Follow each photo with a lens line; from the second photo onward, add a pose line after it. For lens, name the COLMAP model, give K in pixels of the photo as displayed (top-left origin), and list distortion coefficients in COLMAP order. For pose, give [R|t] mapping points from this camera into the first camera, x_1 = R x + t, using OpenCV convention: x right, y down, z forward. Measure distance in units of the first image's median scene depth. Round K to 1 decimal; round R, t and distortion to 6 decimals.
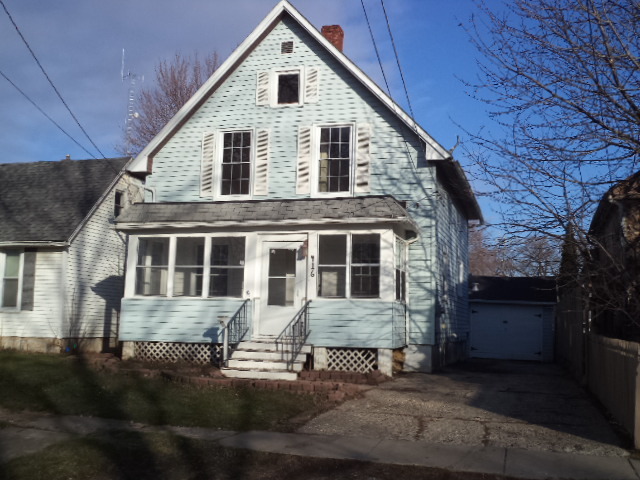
lens RADIAL K [[783.6, 0, 320.0], [0, 783.6, 240.0], [0, 0, 1]] dist [0.136618, 0.000067]
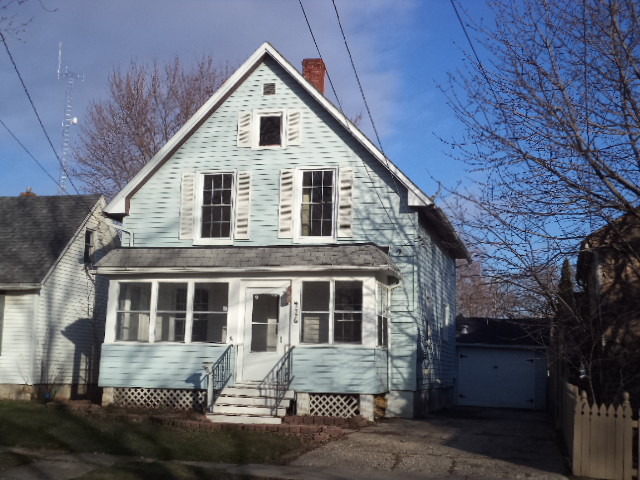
lens RADIAL K [[979.8, 0, 320.0], [0, 979.8, 240.0], [0, 0, 1]] dist [0.155462, -0.052312]
pose [[0.999468, 0.004838, 0.032250, -0.018466], [-0.004090, 0.999722, -0.023236, -0.028935], [-0.032353, 0.023092, 0.999210, -0.252683]]
